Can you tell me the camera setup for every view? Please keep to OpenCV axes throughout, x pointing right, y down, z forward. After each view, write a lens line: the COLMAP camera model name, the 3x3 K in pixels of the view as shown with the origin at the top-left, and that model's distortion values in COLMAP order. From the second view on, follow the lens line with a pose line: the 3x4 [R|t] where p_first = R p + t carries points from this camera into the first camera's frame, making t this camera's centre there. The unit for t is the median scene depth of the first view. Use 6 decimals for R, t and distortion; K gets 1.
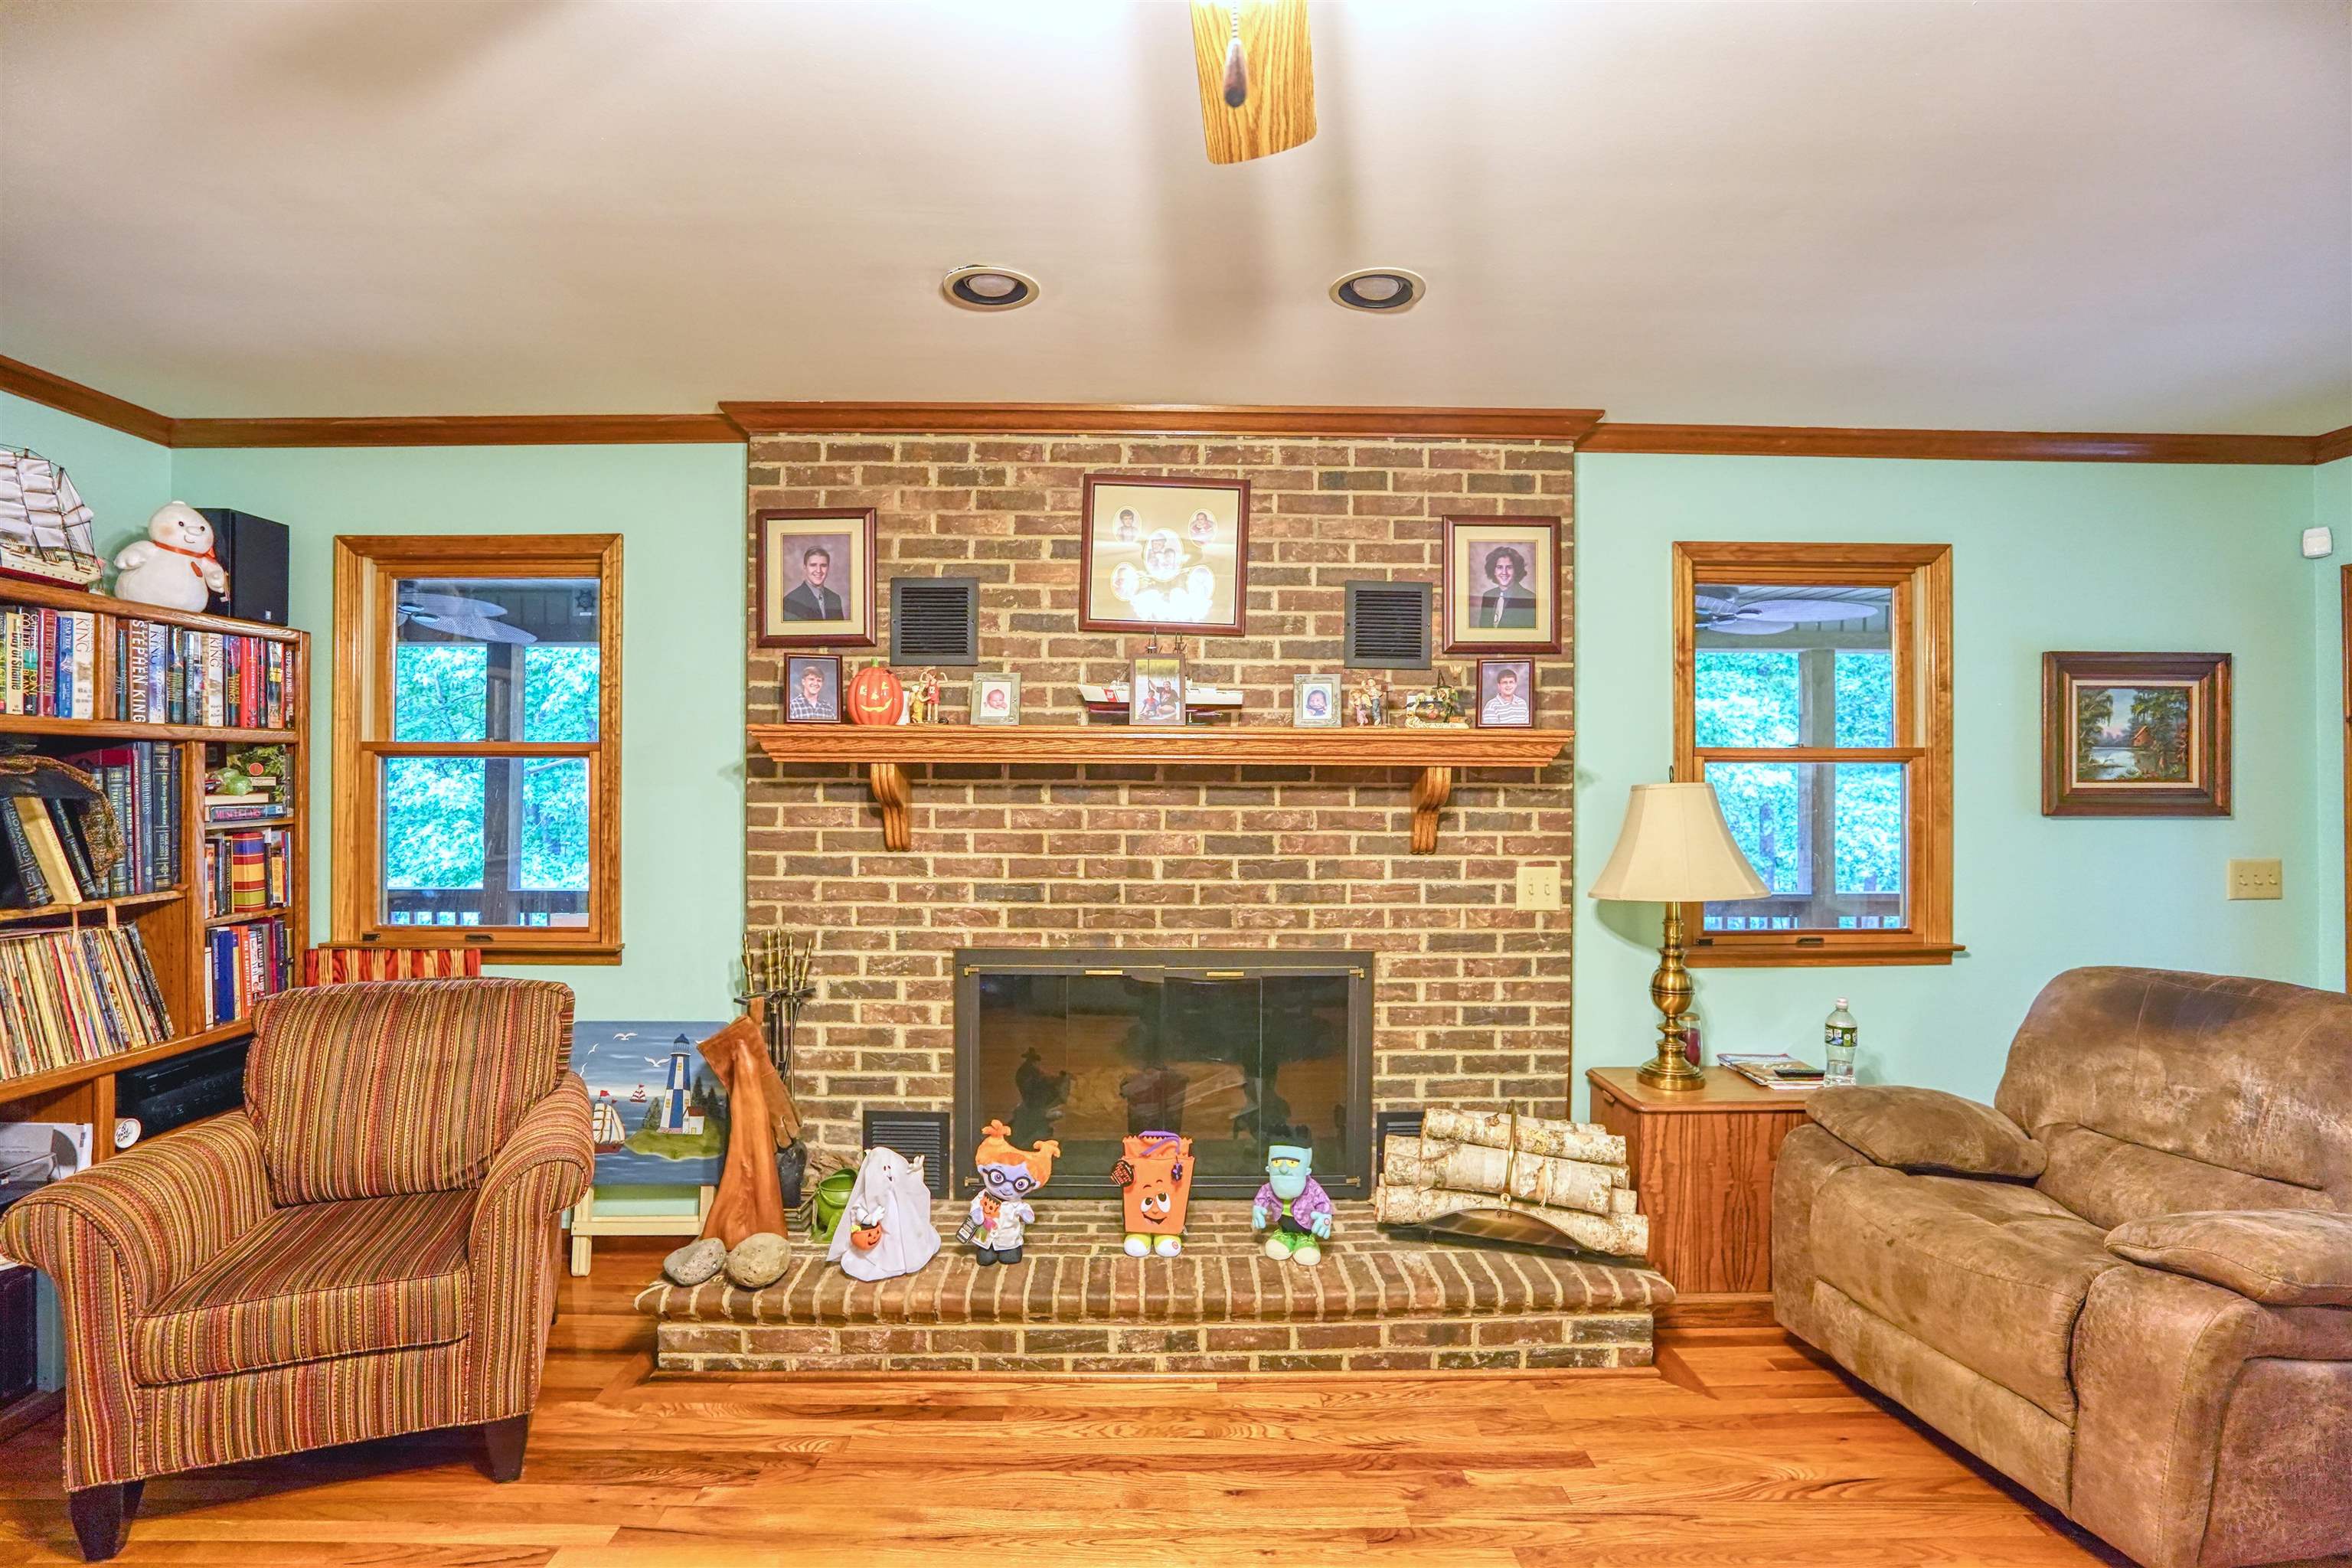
lens RADIAL K [[1092.1, 0, 1171.2], [0, 1092.1, 782.0], [0, 0, 1]] dist [-0.066452, 0.030910]
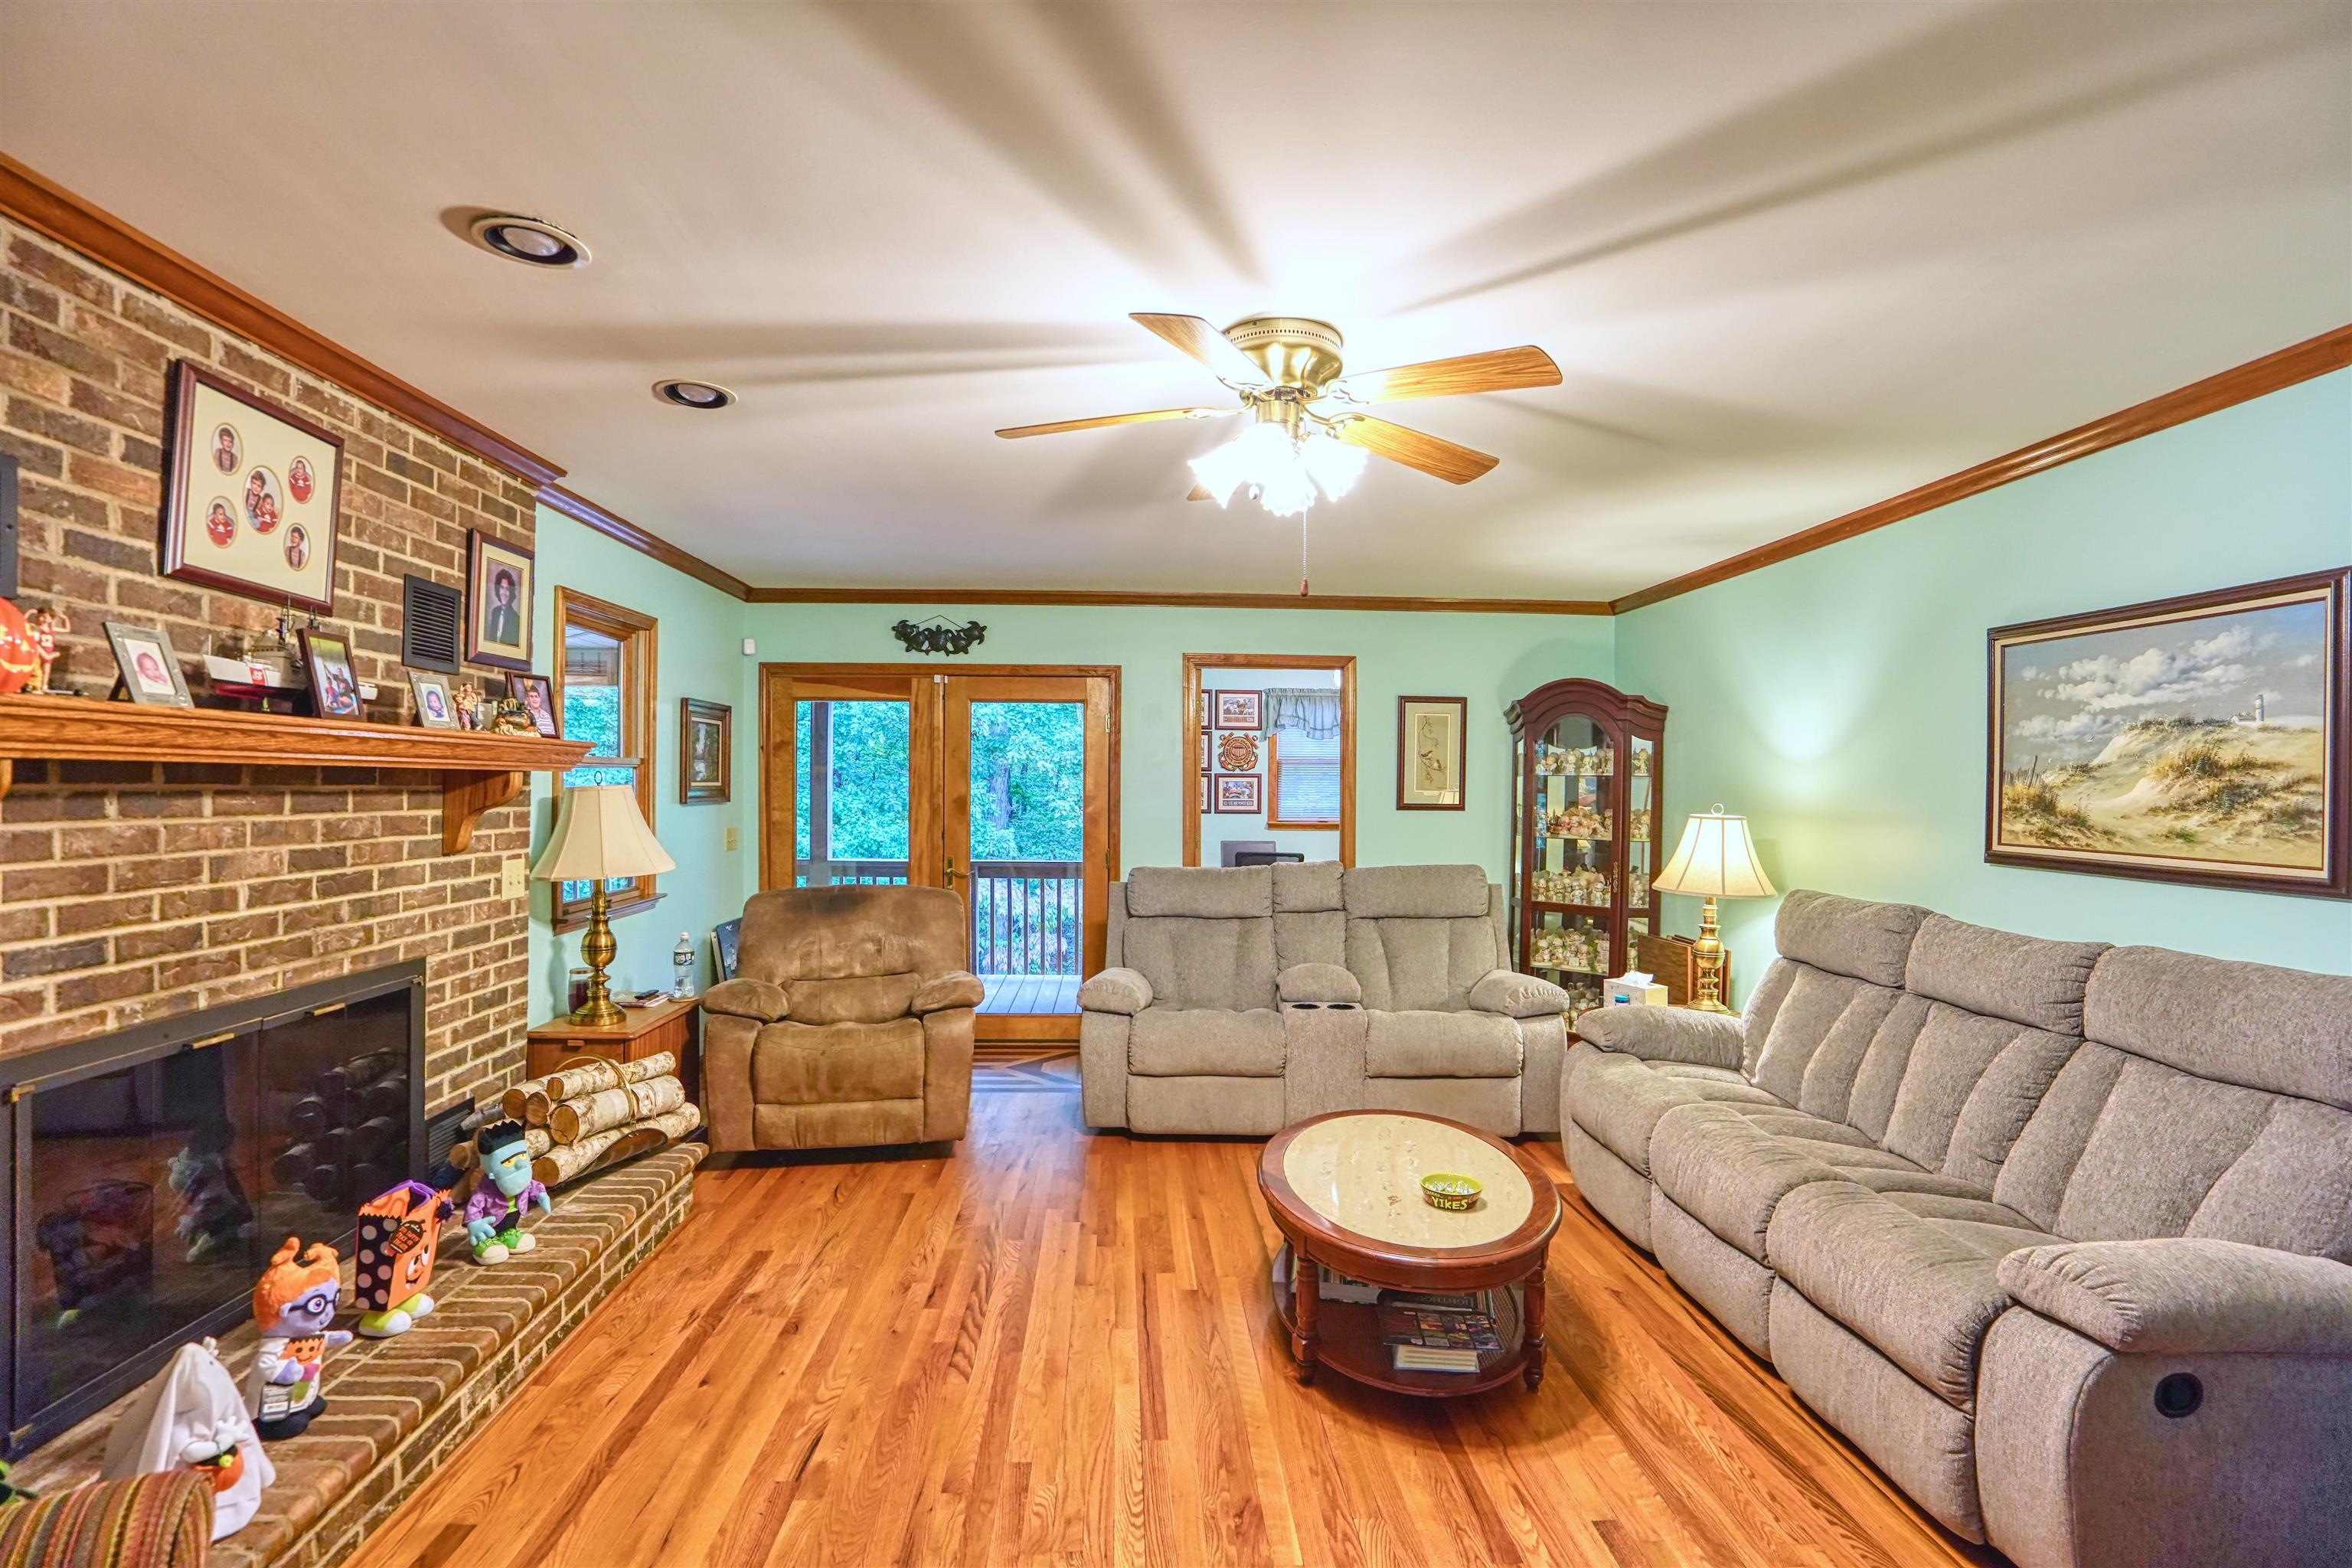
lens RADIAL K [[1092.1, 0, 1171.2], [0, 1092.1, 782.0], [0, 0, 1]] dist [-0.066452, 0.030910]
pose [[-0.031871, -0.002530, 0.999489, -0.792571], [-0.011259, 0.999934, 0.002172, -0.012214], [-0.999429, -0.011184, -0.031898, 0.358435]]
